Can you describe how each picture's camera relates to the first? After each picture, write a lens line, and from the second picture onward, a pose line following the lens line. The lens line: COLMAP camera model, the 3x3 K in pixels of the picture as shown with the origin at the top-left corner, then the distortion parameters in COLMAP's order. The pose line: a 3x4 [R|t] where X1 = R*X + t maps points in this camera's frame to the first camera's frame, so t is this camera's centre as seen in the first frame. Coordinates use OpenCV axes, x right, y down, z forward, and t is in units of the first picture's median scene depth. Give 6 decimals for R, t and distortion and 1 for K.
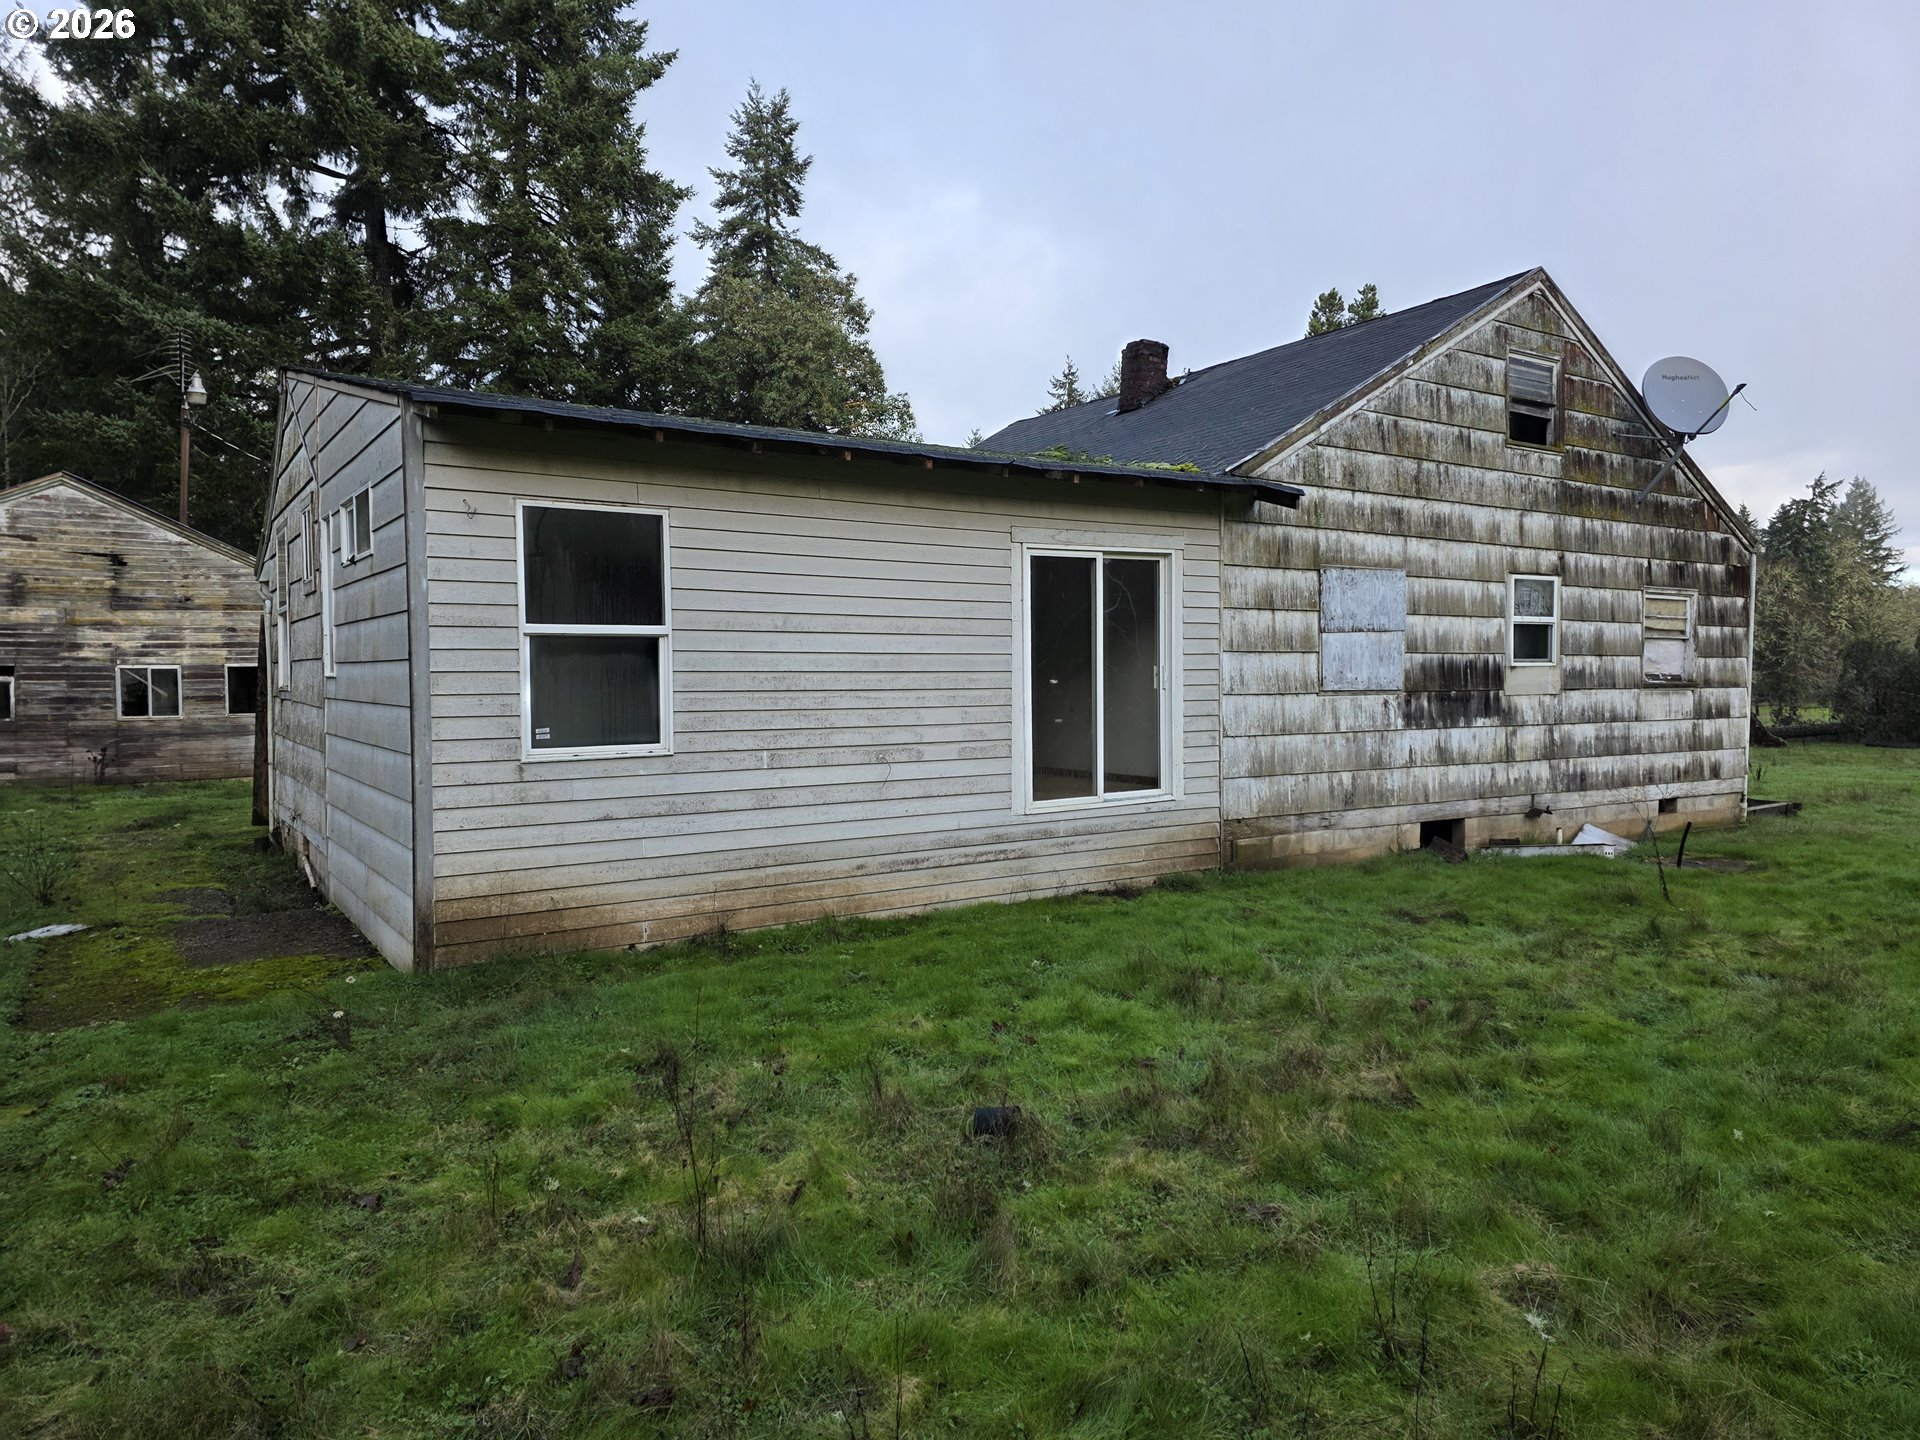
lens RADIAL K [[1305.3, 0, 960.0], [0, 1305.3, 720.0], [0, 0, 1]] dist [0.080323, -0.061747]
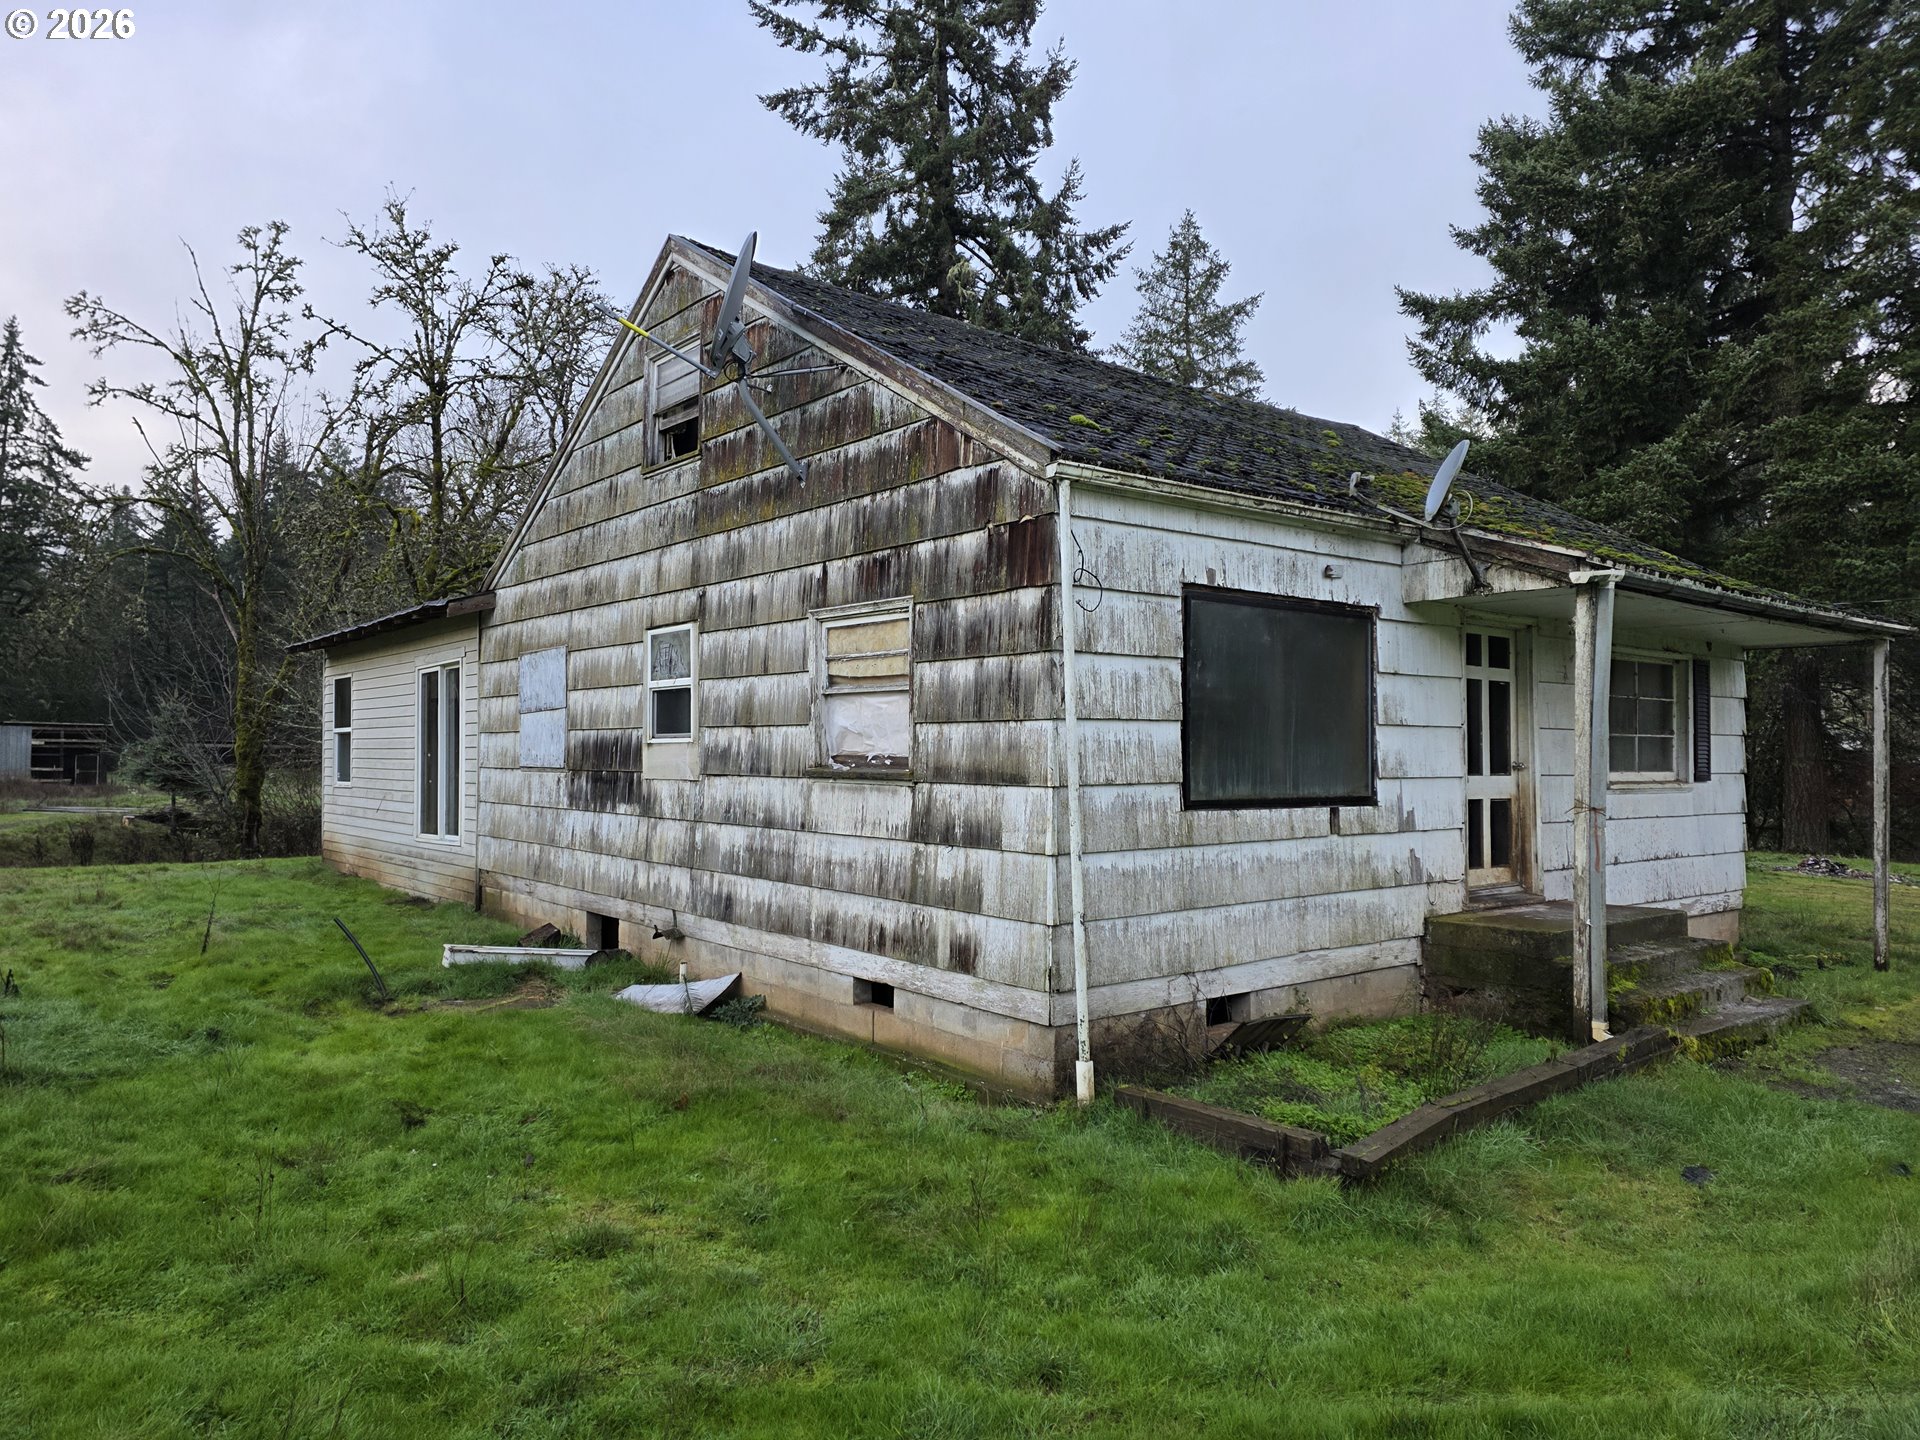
lens RADIAL K [[1302.5, 0, 943.0], [0, 1302.5, 754.6], [0, 0, 1]] dist [0.049568, -0.002138]
pose [[0.065196, 0.002168, -0.997870, 1.184820], [-0.040604, 0.999175, -0.000482, -0.039324], [0.997046, 0.040549, 0.065231, 1.087409]]
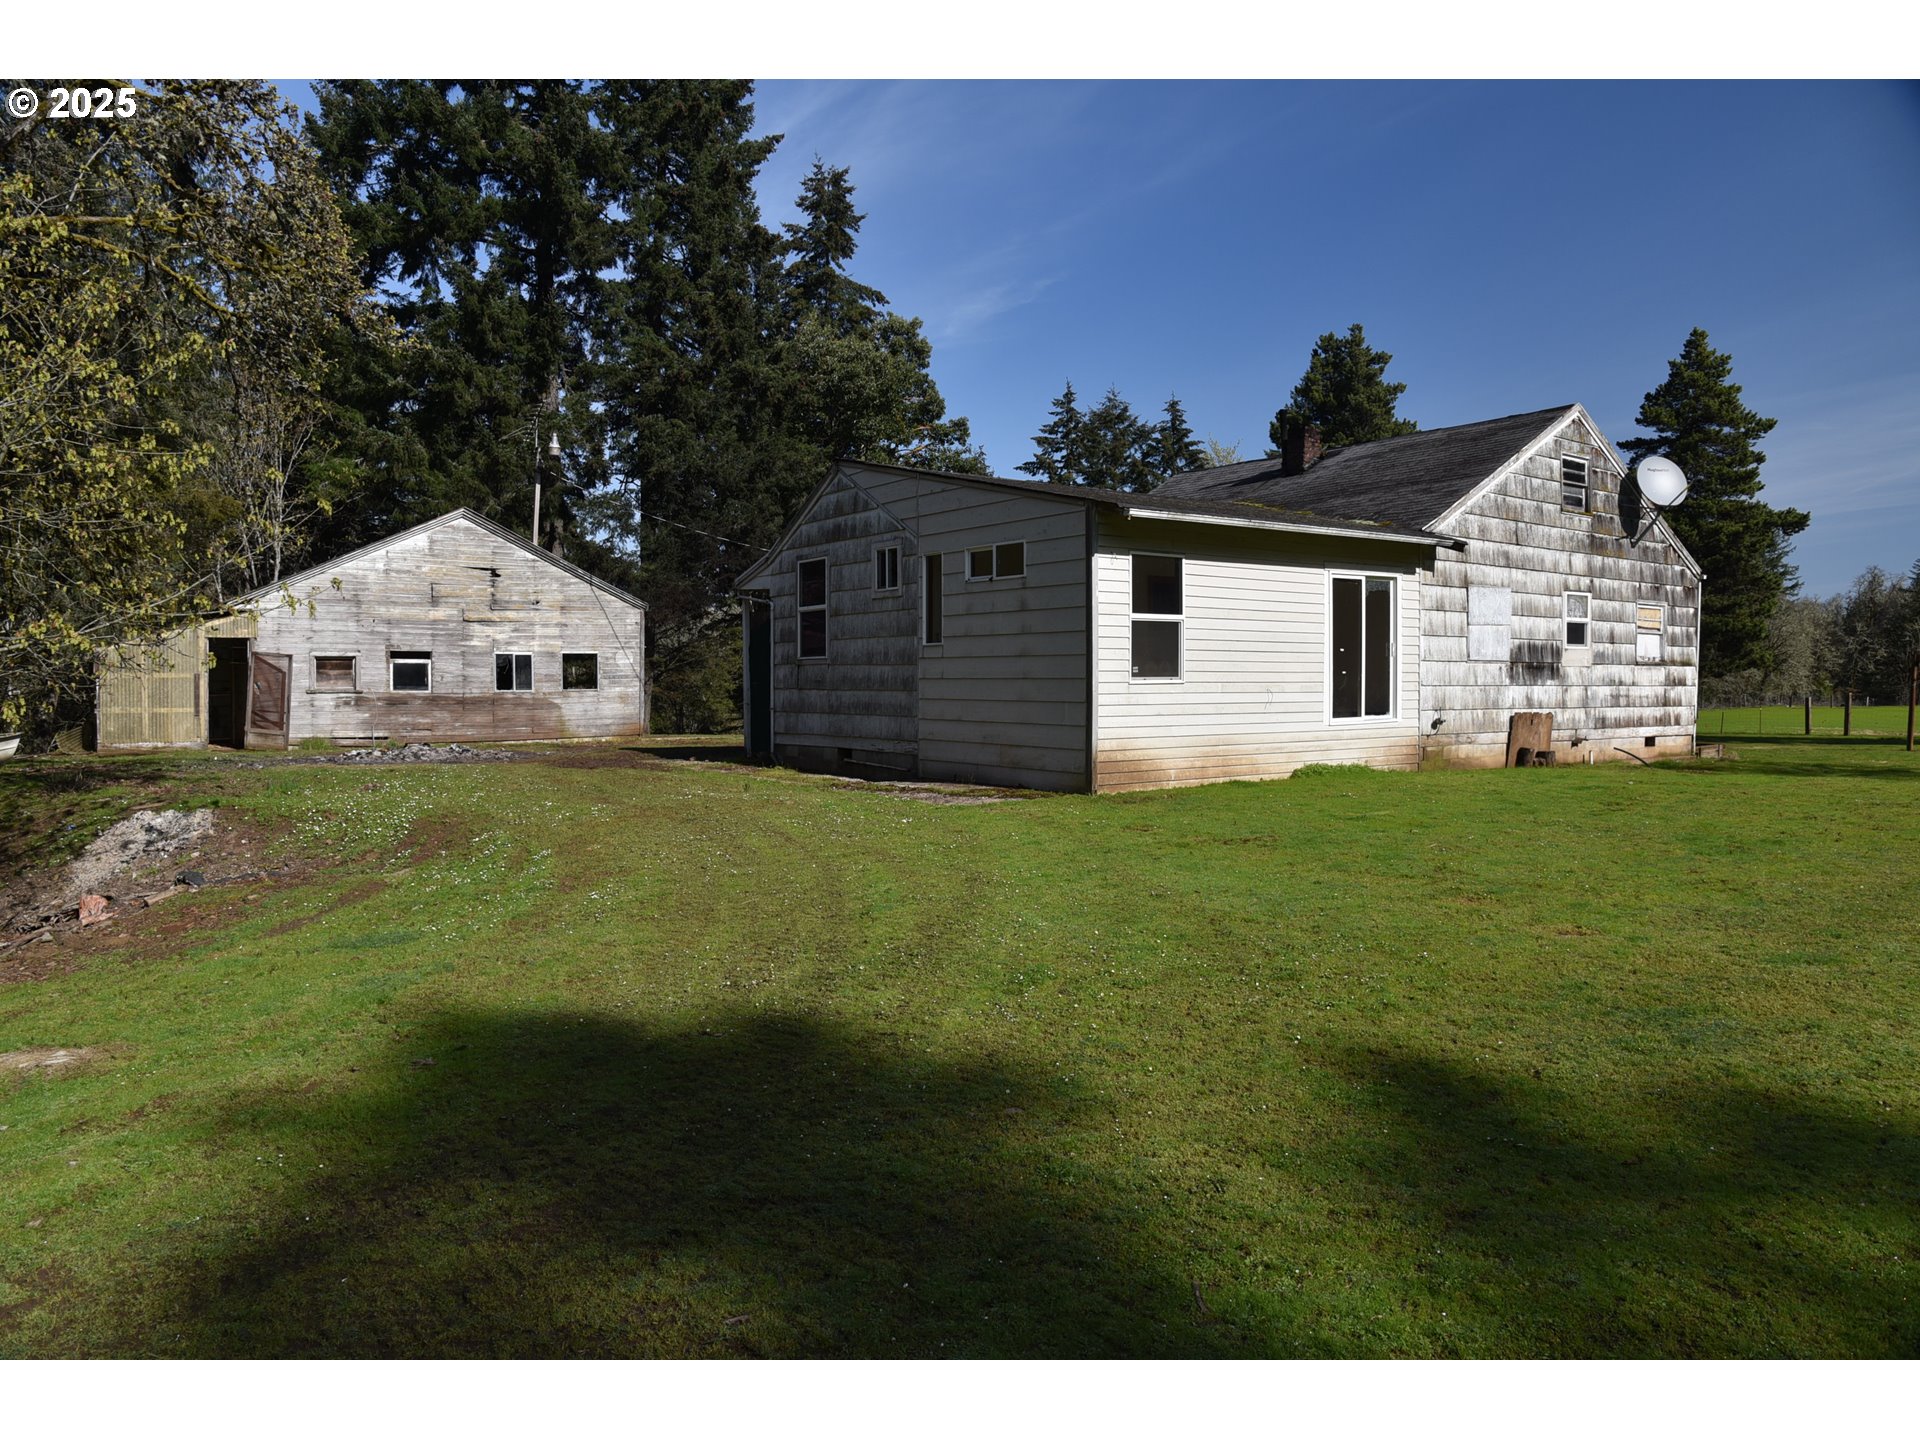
lens RADIAL K [[1329.2, 0, 960.0], [0, 1329.2, 720.0], [0, 0, 1]] dist [-0.089288, 0.067926]
pose [[0.999194, 0.002328, 0.040066, -0.370018], [-0.002130, 0.999985, -0.004975, 0.053813], [-0.040077, 0.004885, 0.999185, -0.542537]]
